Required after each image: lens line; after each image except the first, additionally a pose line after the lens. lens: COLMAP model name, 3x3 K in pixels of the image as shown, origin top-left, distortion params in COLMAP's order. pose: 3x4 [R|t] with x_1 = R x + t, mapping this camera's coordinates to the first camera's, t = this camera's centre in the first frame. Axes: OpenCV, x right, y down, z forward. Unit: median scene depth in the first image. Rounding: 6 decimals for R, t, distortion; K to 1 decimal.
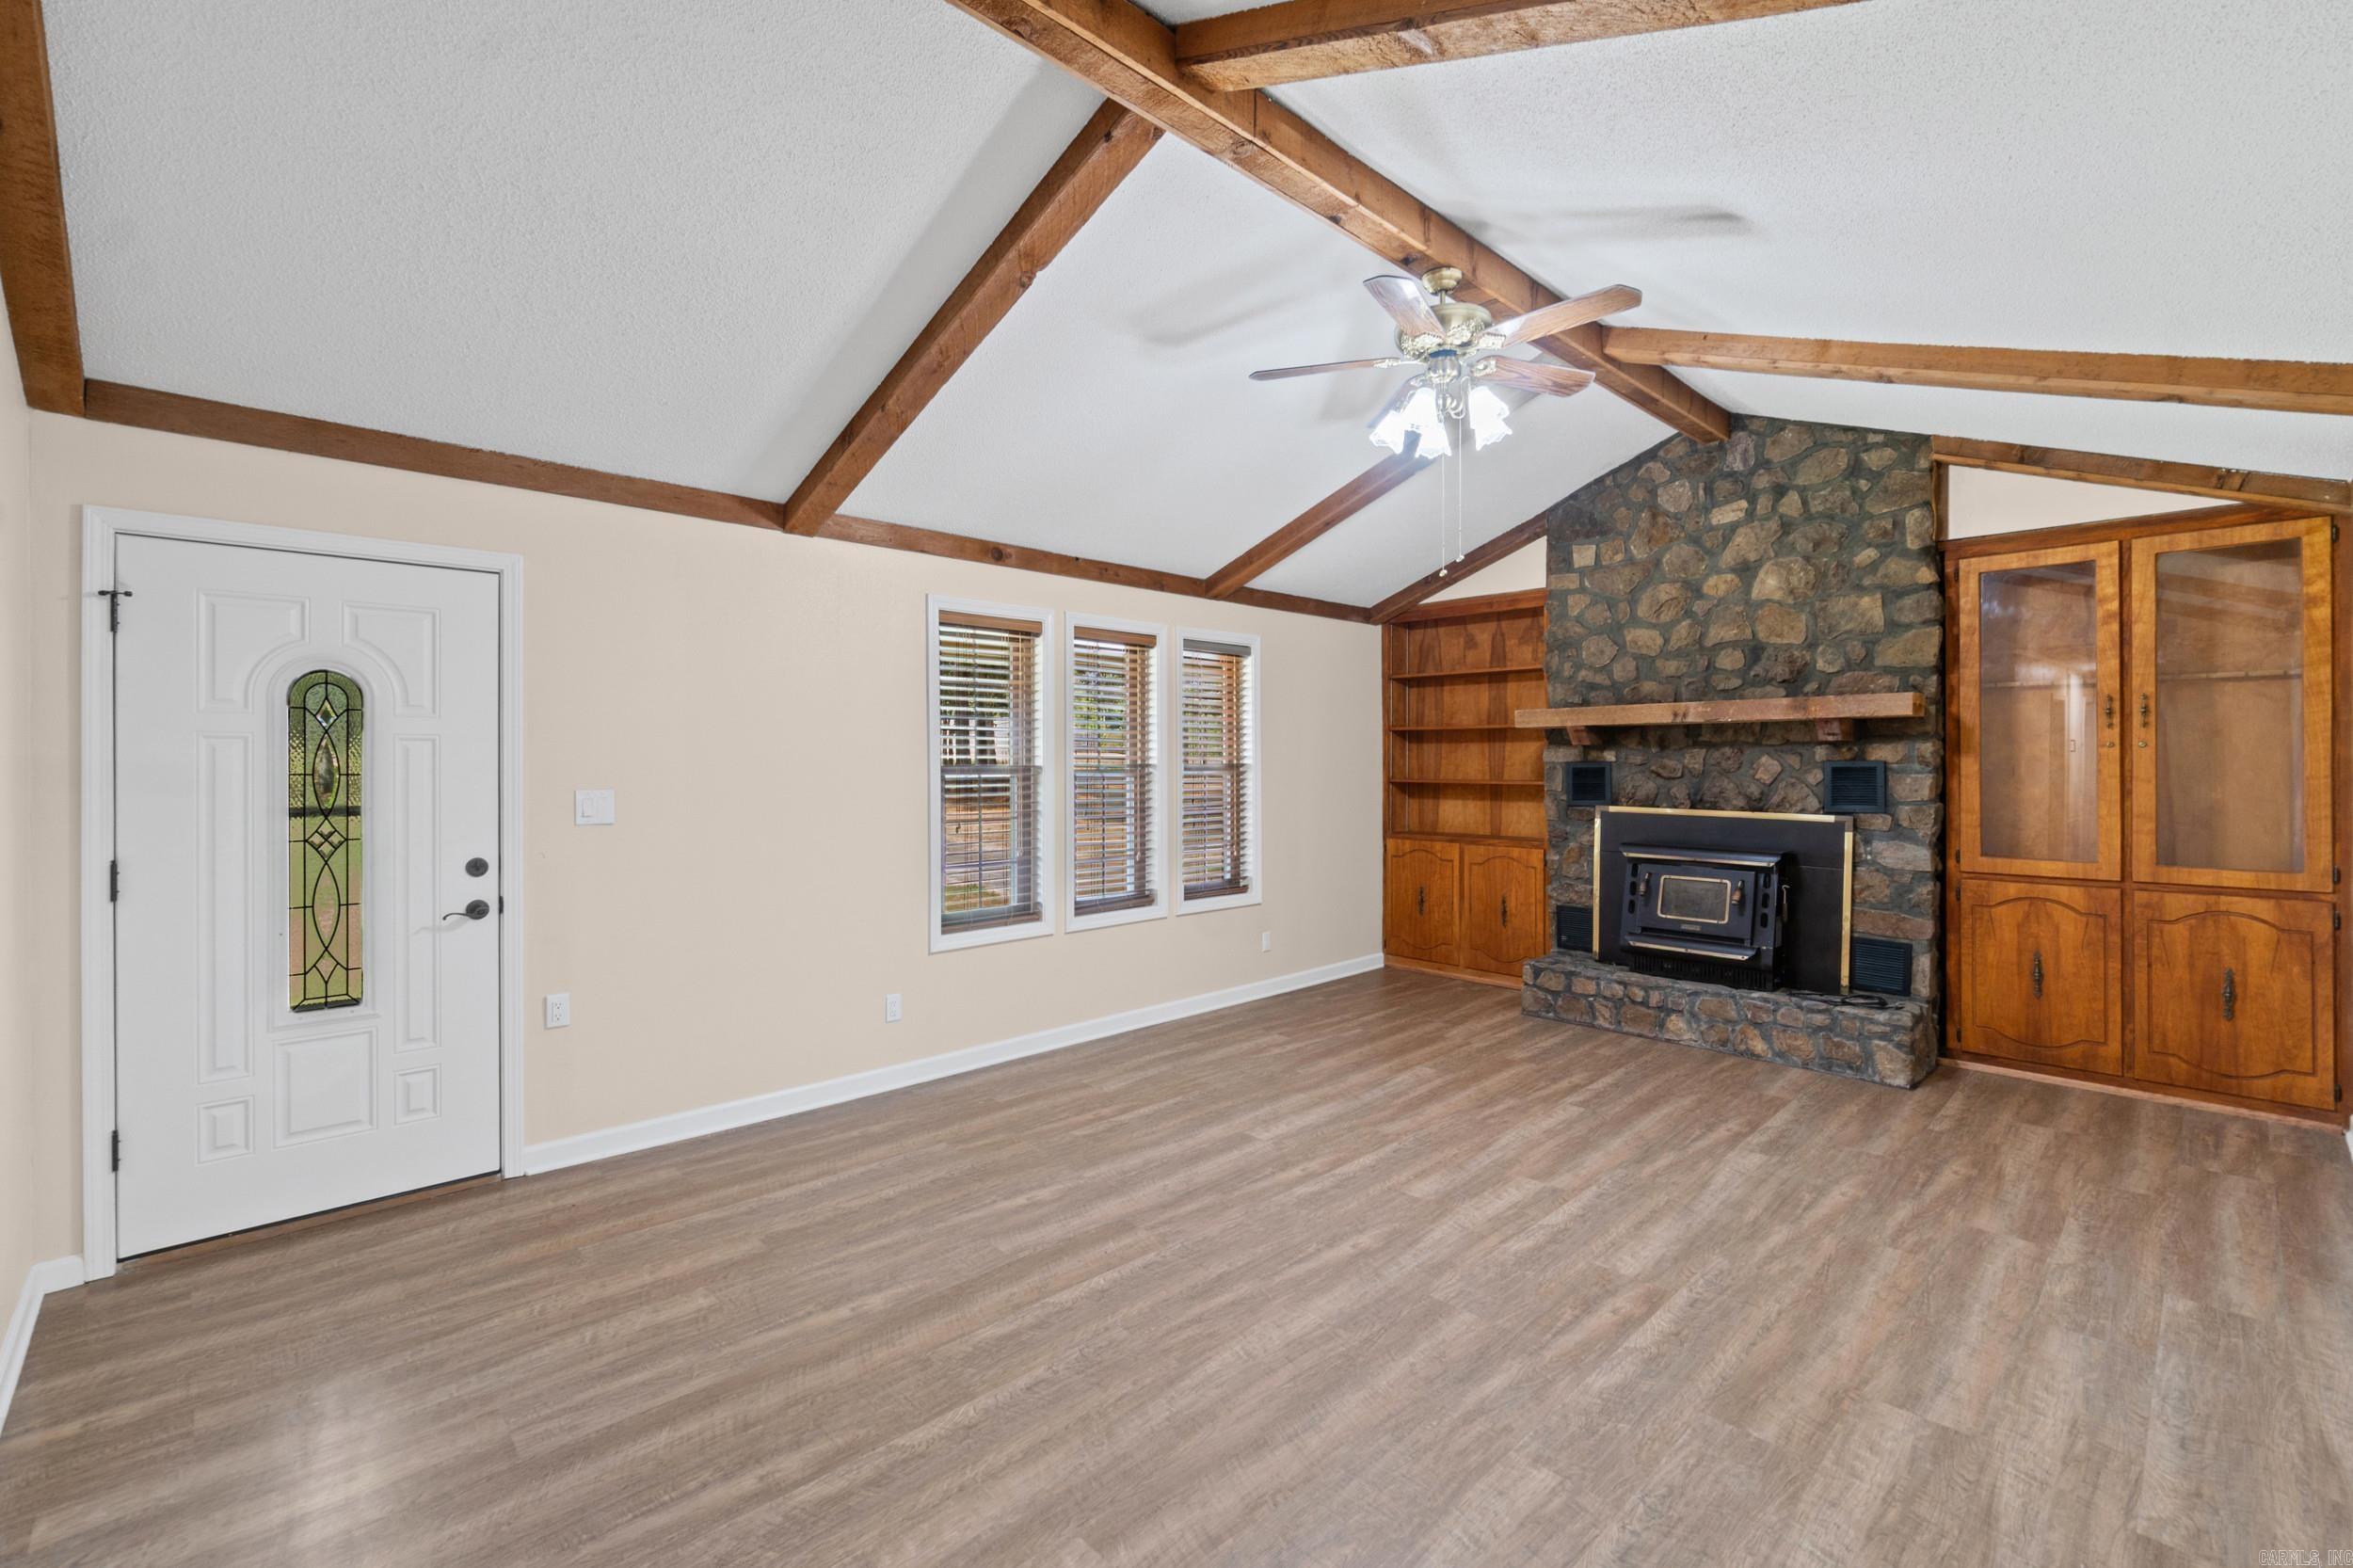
lens RADIAL K [[1056.6, 0, 1182.1], [0, 1056.6, 770.7], [0, 0, 1]] dist [0.005686, 0.000567]
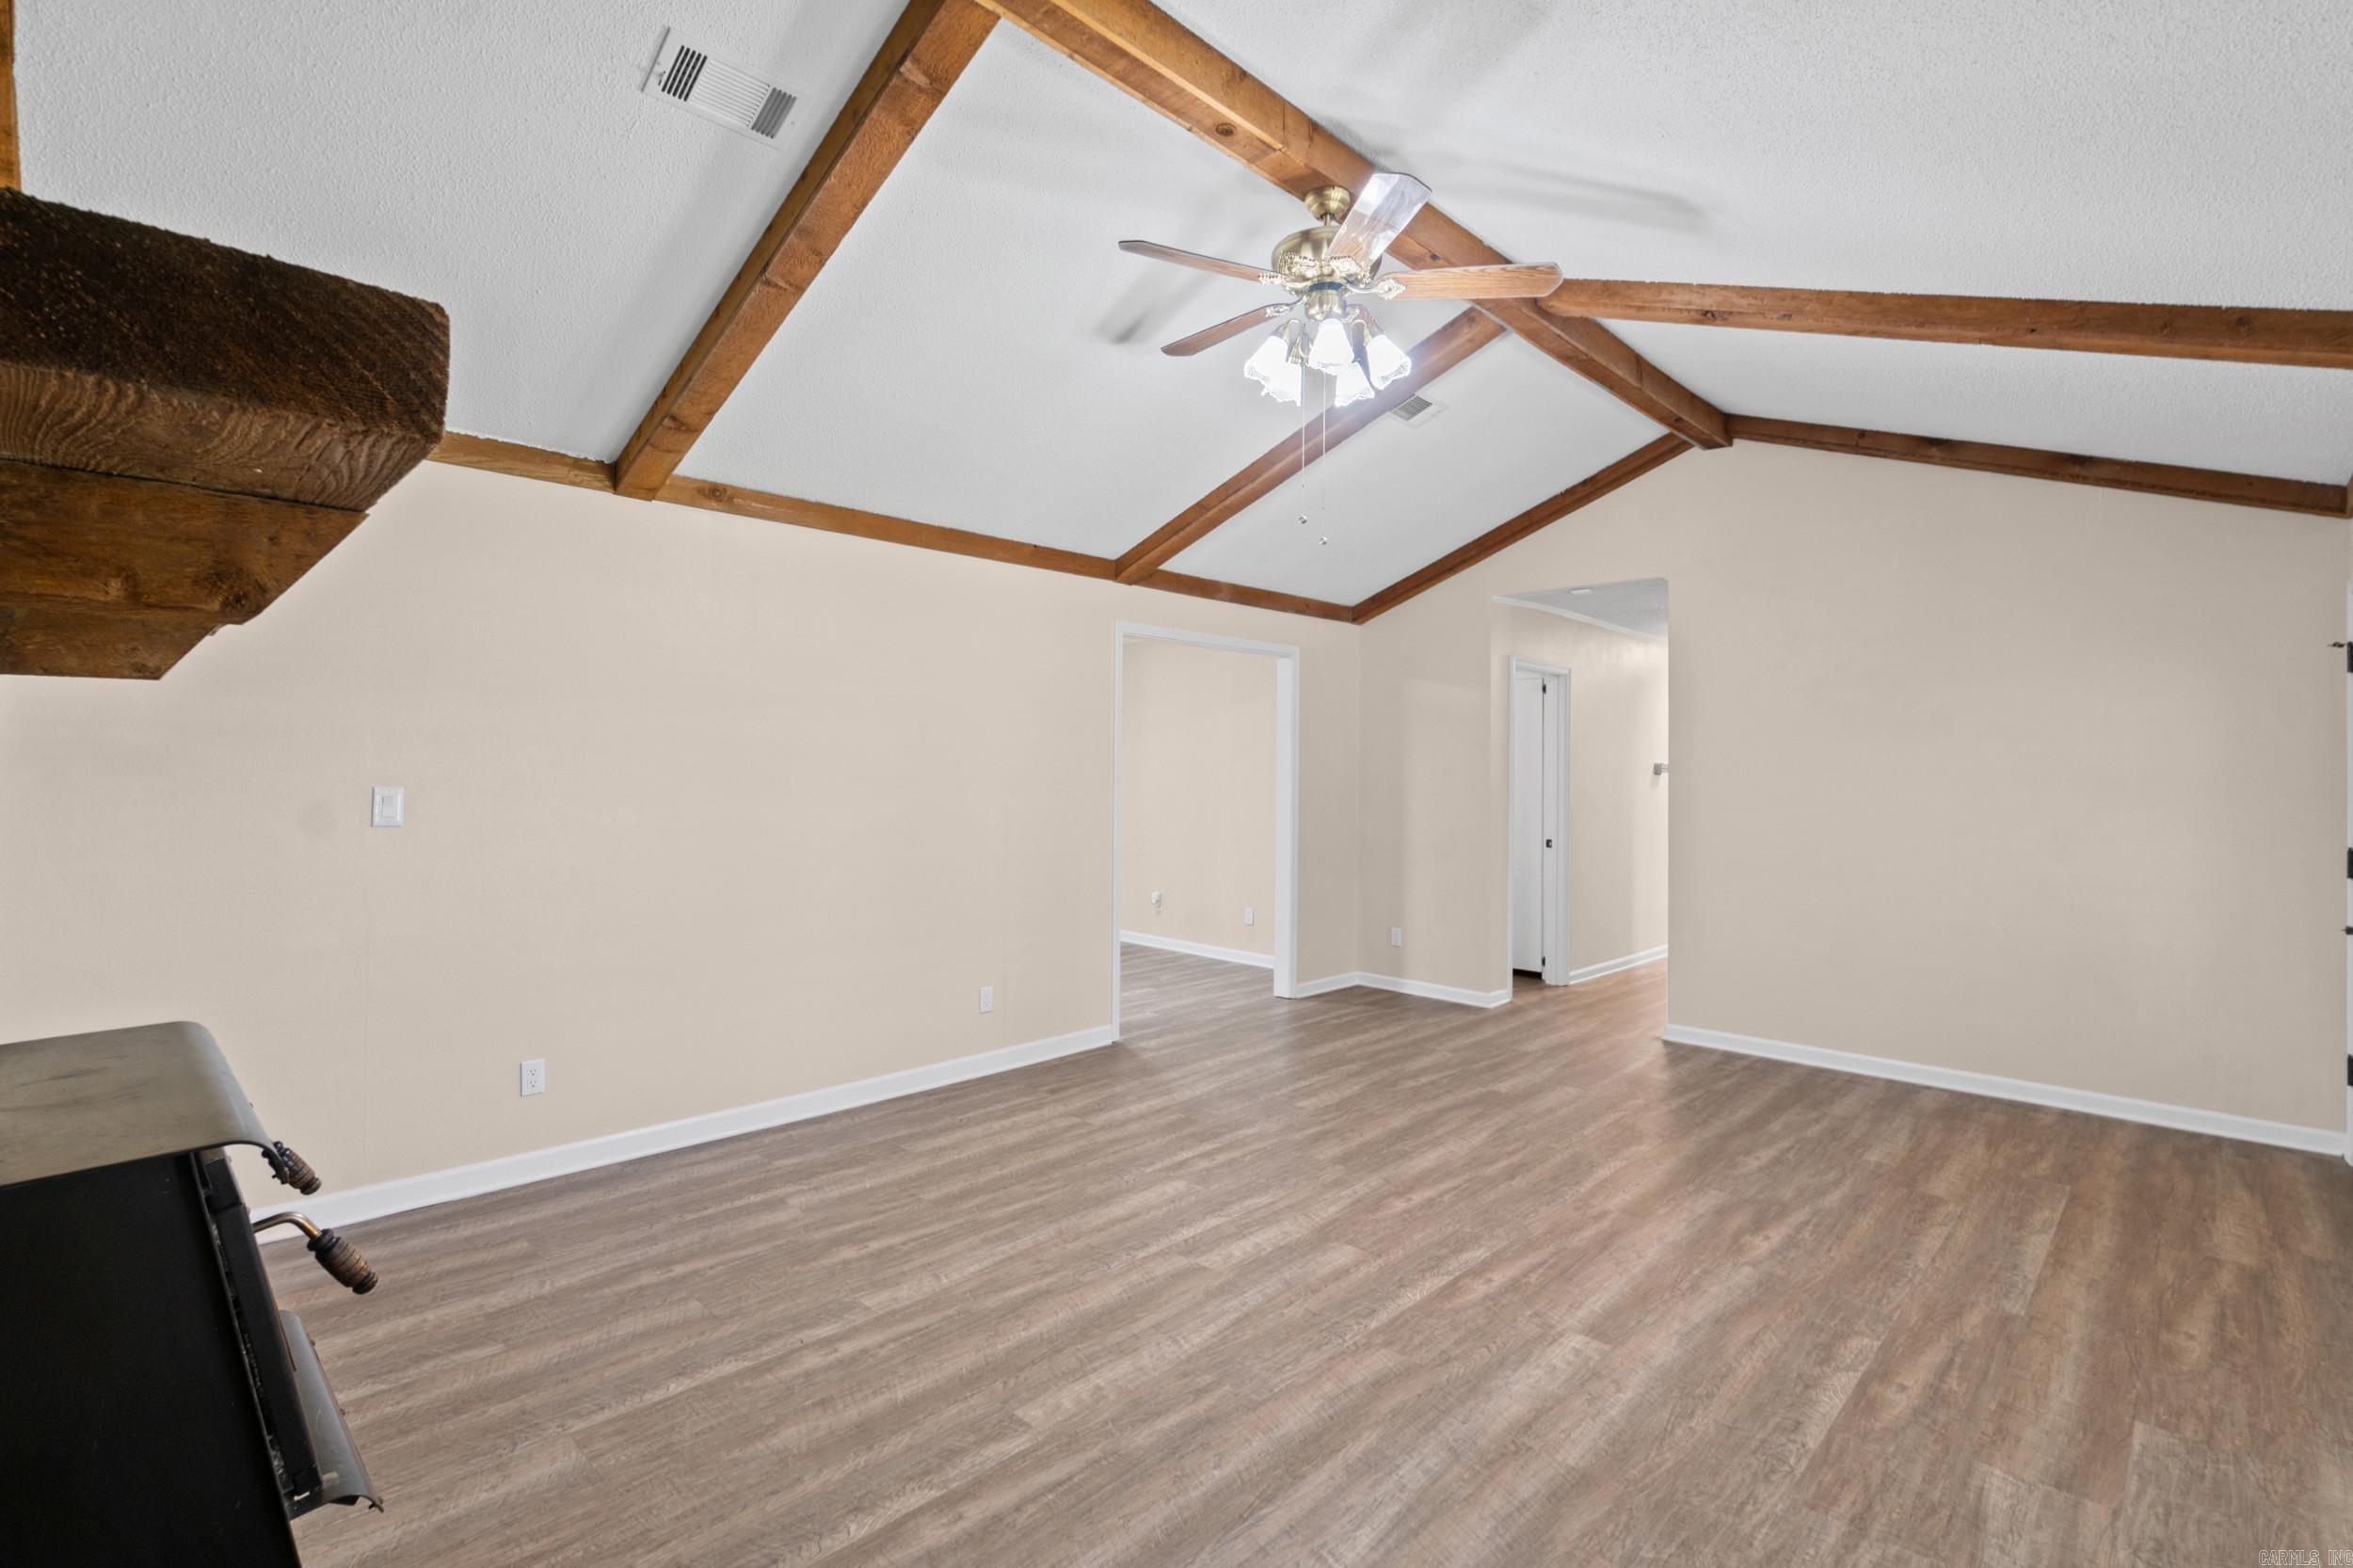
lens RADIAL K [[1056.6, 0, 1171.3], [0, 1056.6, 773.4], [0, 0, 1]] dist [0.005686, 0.000567]
pose [[-0.999845, -0.011283, -0.013494, 0.379320], [-0.011462, 0.999846, 0.013286, -0.006921], [0.013342, 0.013438, -0.999821, 1.843690]]
